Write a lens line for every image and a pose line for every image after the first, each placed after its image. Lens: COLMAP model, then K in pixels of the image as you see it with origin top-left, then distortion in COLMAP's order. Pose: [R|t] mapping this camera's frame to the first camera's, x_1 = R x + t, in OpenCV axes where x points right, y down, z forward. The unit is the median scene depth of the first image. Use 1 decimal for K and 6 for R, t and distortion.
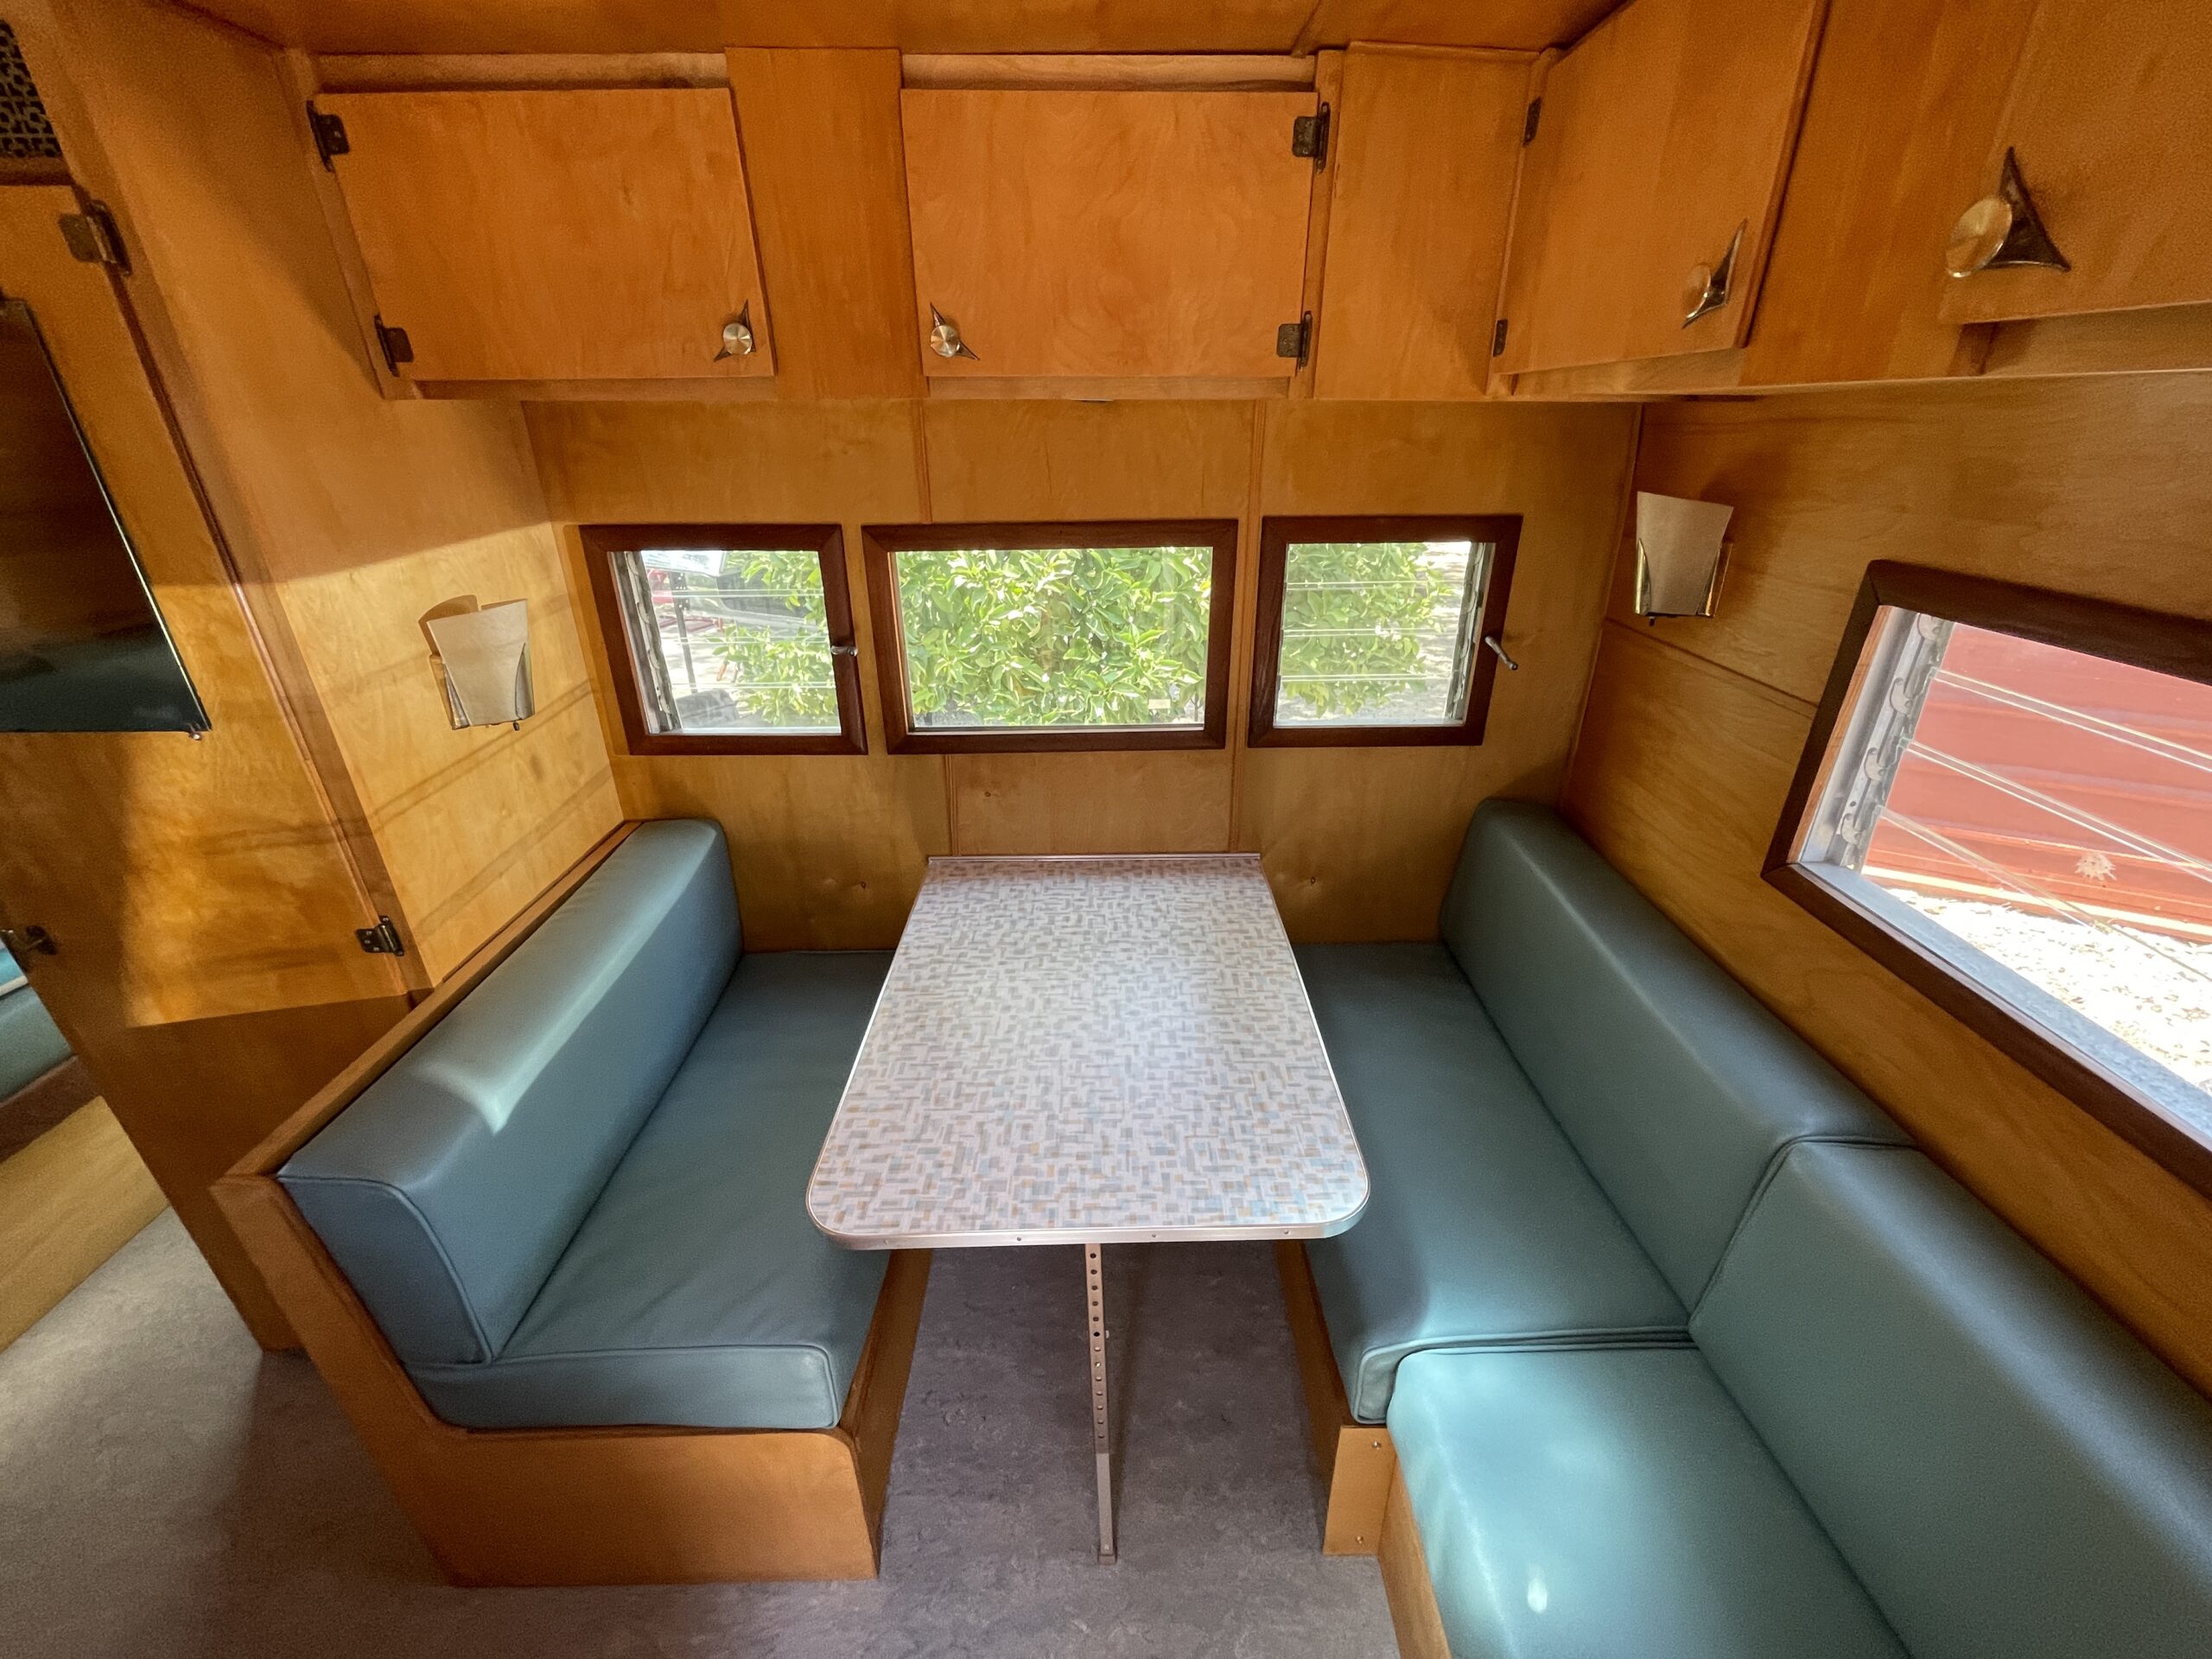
lens RADIAL K [[892.8, 0, 1119.6], [0, 892.8, 824.8], [0, 0, 1]] dist [0.000213, 0.000172]
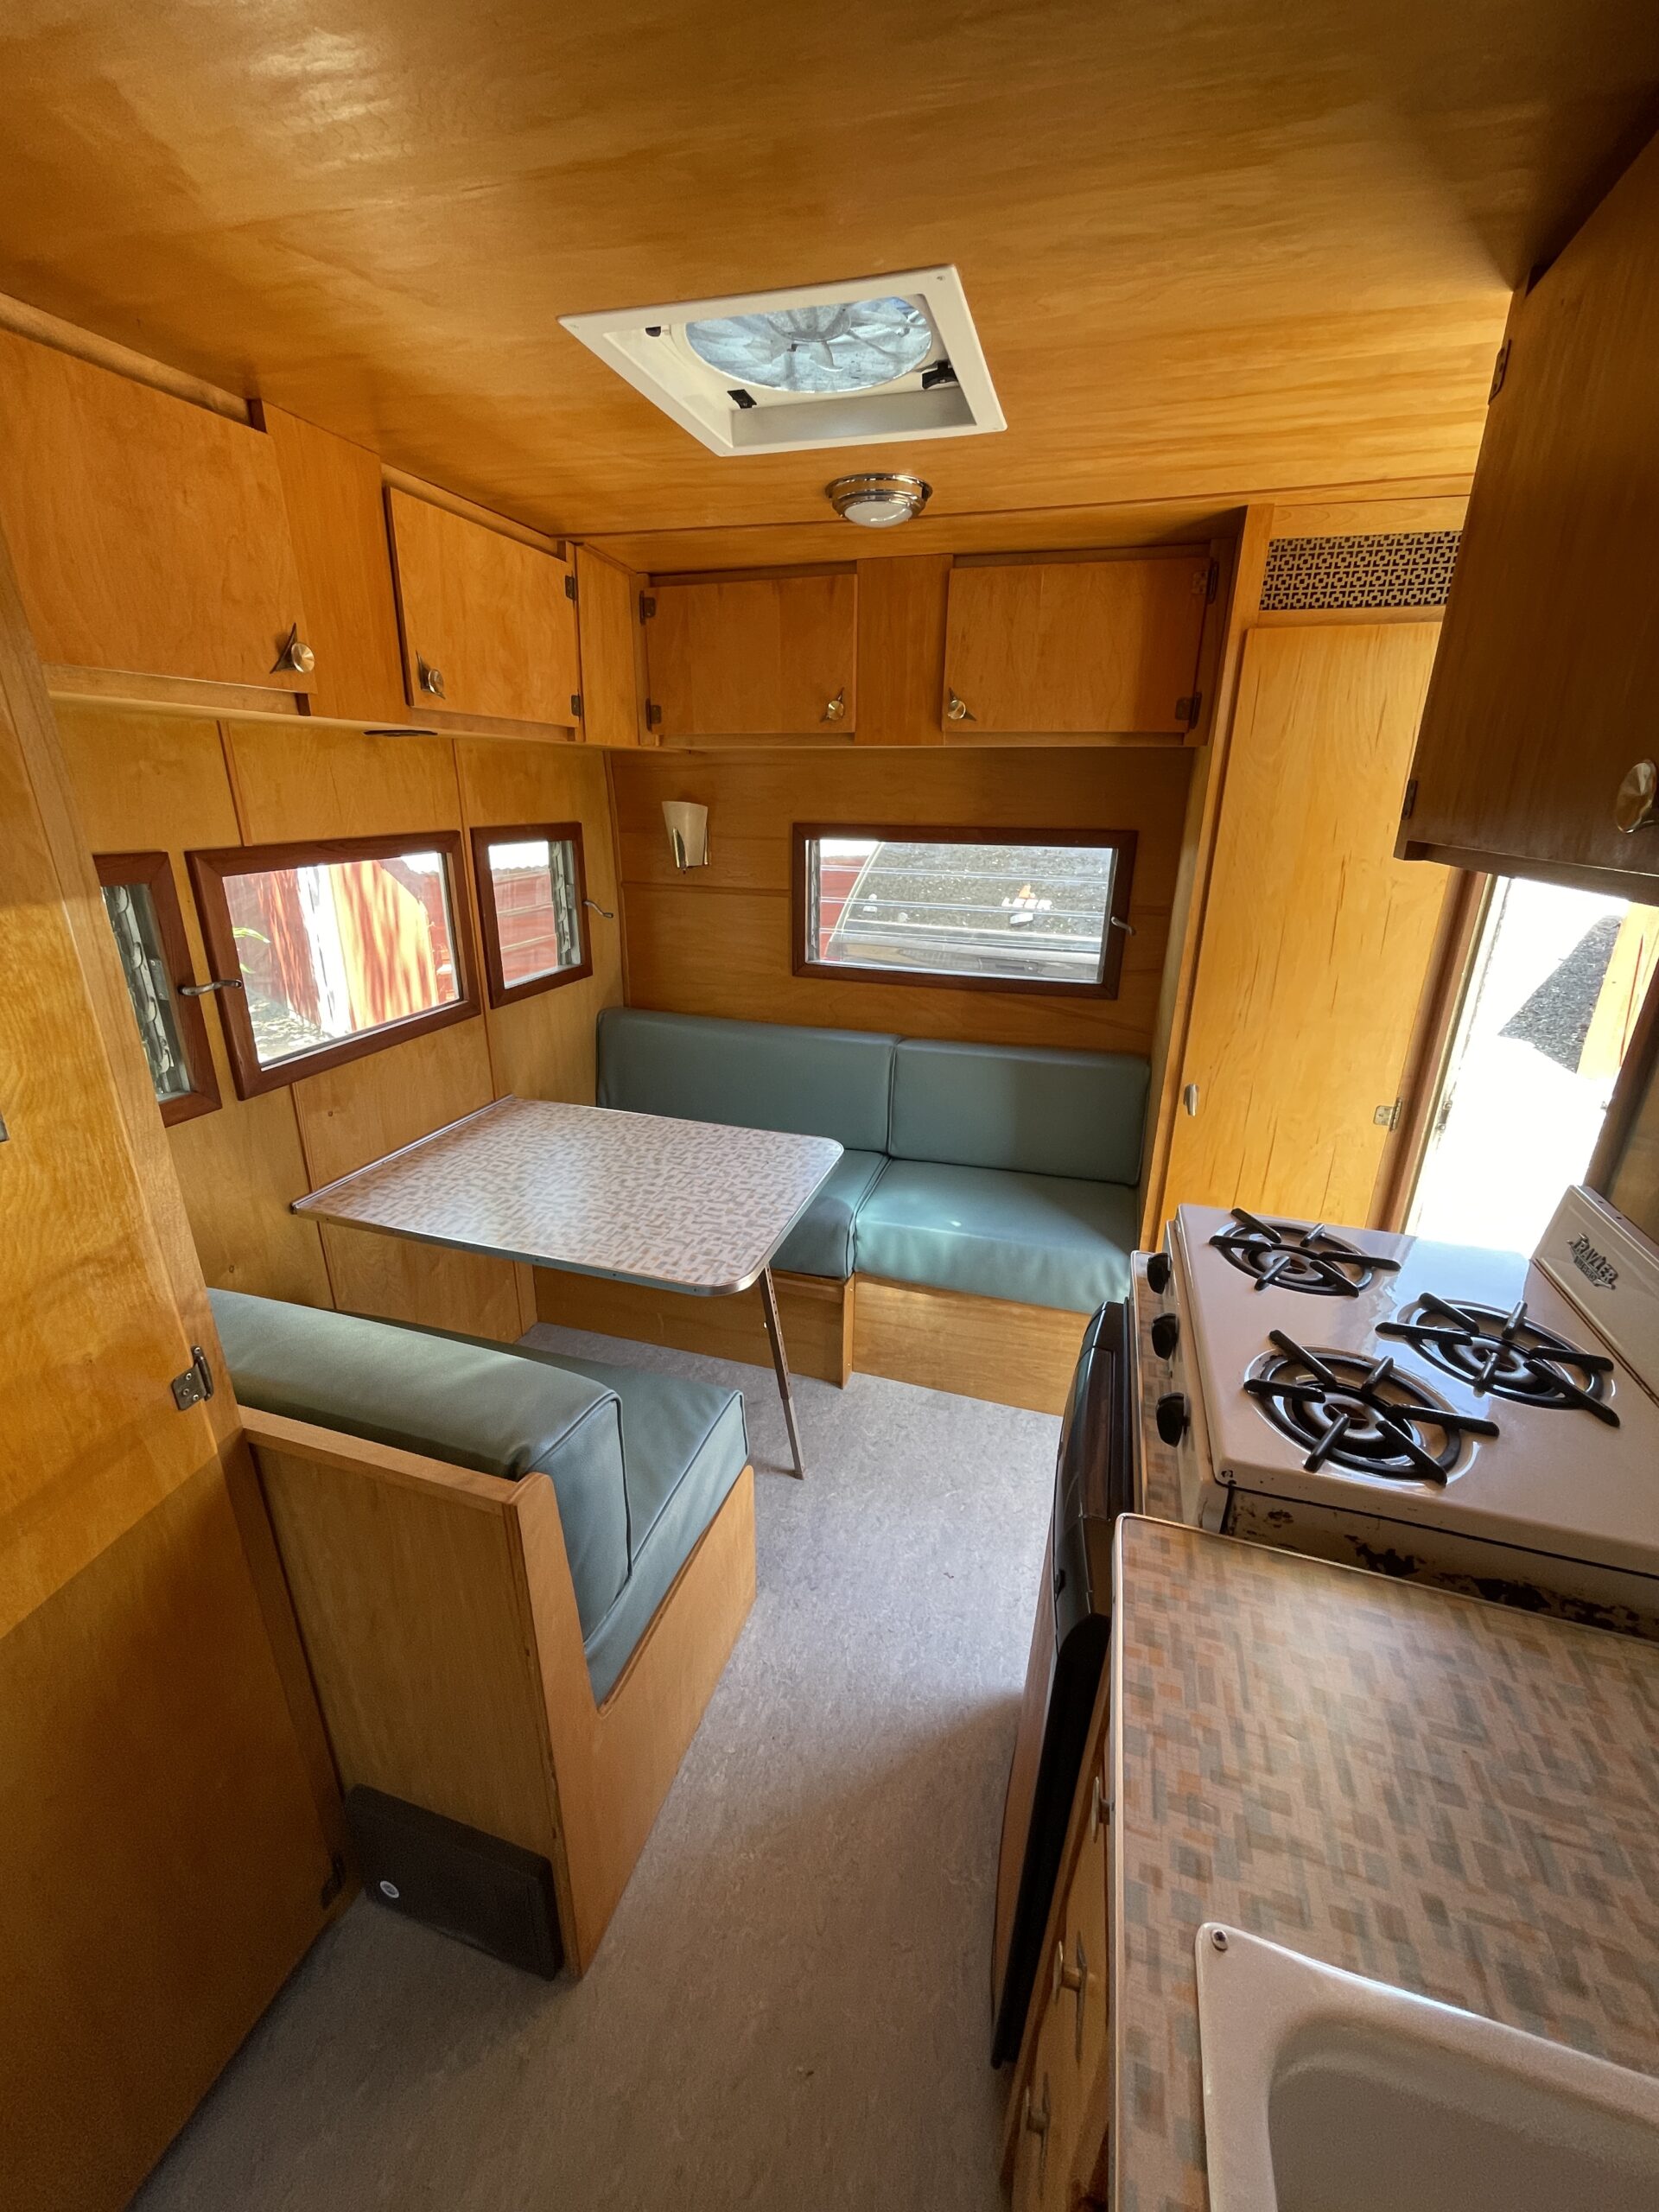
lens RADIAL K [[892.8, 0, 820.2], [0, 892.8, 1109.6], [0, 0, 1]] dist [0.000213, 0.000172]
pose [[0.315835, -0.314898, 0.895035, -1.027434], [0.385253, 0.904620, 0.182324, -0.011018], [-0.867080, 0.287231, 0.407026, 0.142789]]
